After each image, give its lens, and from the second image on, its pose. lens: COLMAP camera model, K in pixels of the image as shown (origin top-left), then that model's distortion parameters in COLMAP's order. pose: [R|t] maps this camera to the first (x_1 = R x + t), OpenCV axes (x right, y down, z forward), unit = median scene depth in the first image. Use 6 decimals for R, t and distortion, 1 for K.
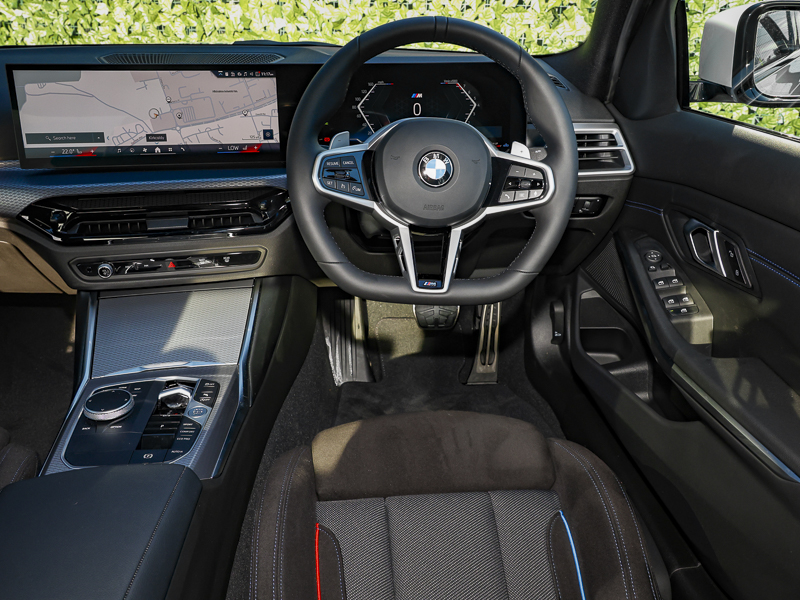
lens RADIAL K [[728.3, 0, 397.6], [0, 728.3, 306.5], [0, 0, 1]] dist [0.027600, -0.004658]
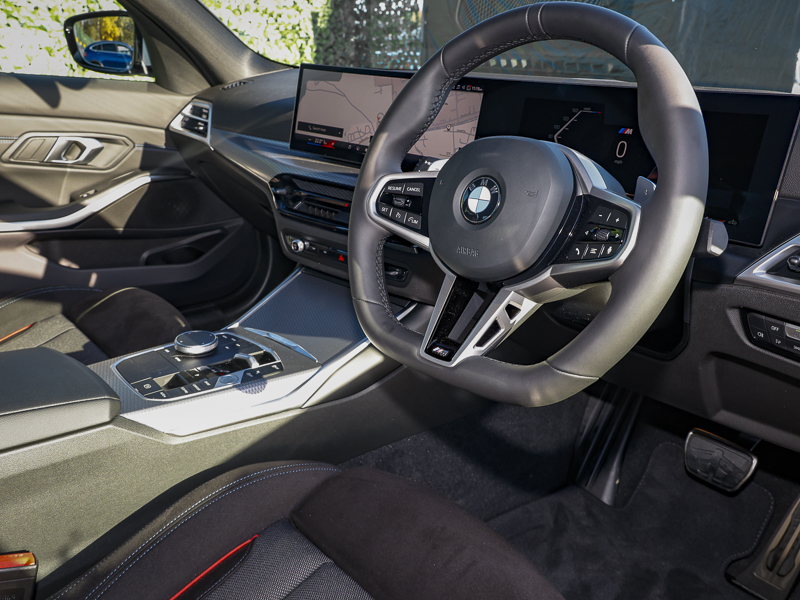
lens RADIAL K [[651.6, 0, 398.0], [0, 651.6, 292.7], [0, 0, 1]] dist [0.007335, 0.000018]
pose [[0.607823, 0.287261, -0.740293, 0.426794], [-0.374428, 0.925807, 0.051820, -0.088738], [0.700254, 0.245689, 0.670285, 0.448696]]
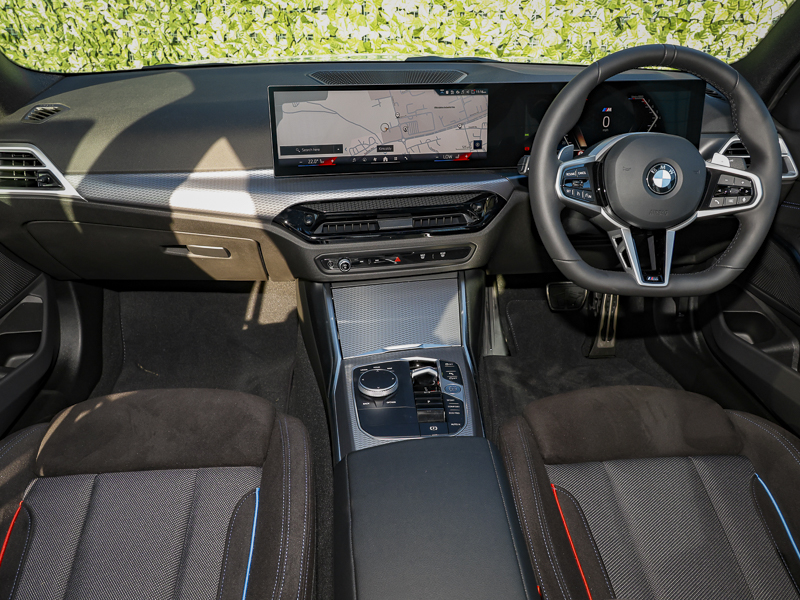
lens RADIAL K [[651.6, 0, 396.8], [0, 651.6, 299.0], [0, 0, 1]] dist [0.007335, 0.000018]
pose [[0.999995, -0.000849, -0.003073, -0.303788], [0.000948, 0.999475, 0.032400, -0.027717], [0.003044, -0.032403, 0.999470, -0.027899]]
